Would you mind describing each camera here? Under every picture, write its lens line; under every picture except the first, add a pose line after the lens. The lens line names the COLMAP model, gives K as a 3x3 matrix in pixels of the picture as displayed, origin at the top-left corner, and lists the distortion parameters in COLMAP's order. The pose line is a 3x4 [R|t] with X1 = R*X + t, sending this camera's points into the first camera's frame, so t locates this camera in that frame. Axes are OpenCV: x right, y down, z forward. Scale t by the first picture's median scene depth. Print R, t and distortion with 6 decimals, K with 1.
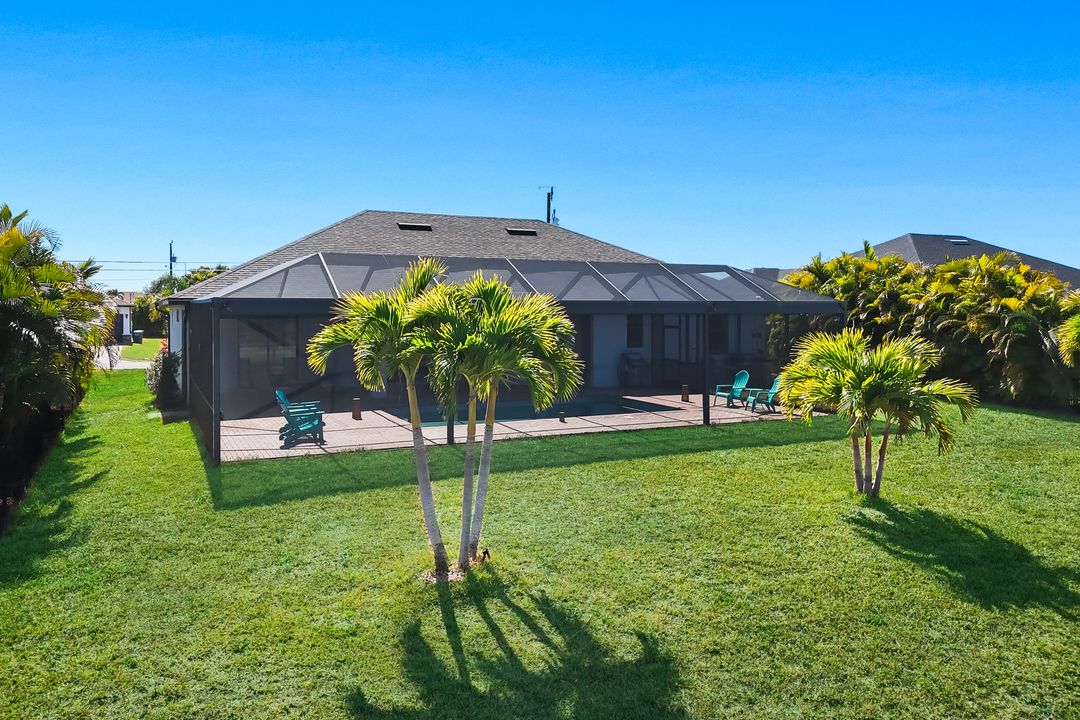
lens RADIAL K [[799.0, 0, 536.3], [0, 799.0, 310.9], [0, 0, 1]] dist [0.054870, -0.039768]
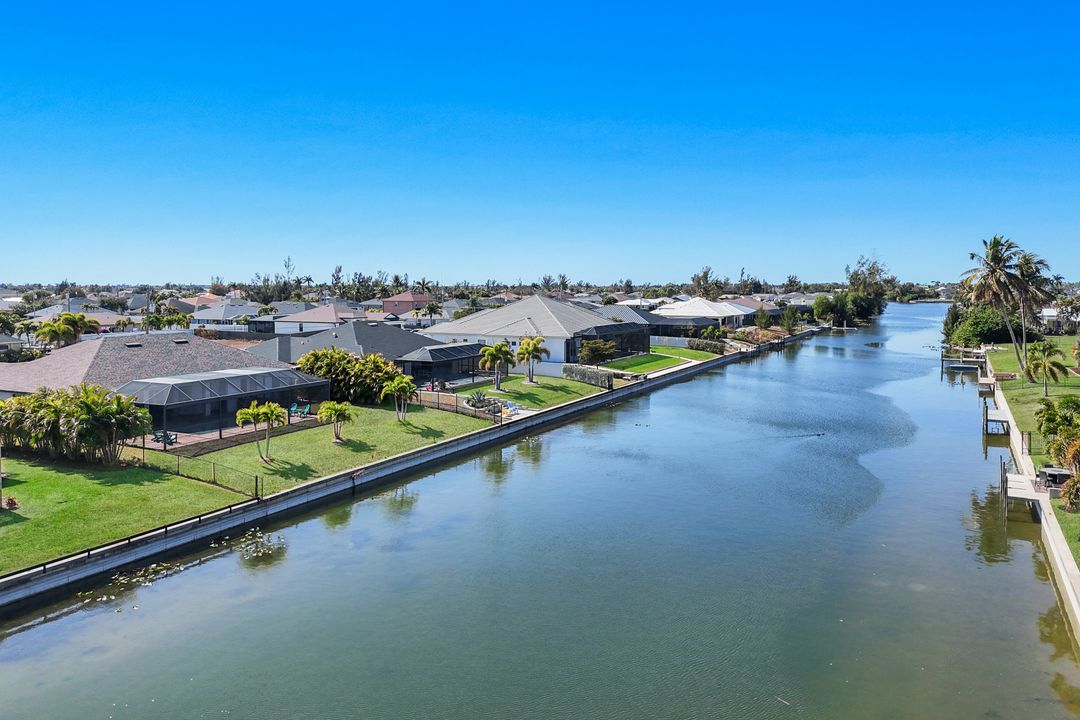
lens RADIAL K [[799.0, 0, 536.3], [0, 799.0, 310.9], [0, 0, 1]] dist [0.054870, -0.039768]
pose [[0.800787, -0.016867, 0.598712, -0.706488], [0.003898, 0.999729, 0.022951, -0.294164], [-0.598937, -0.016045, 0.800636, -1.674816]]
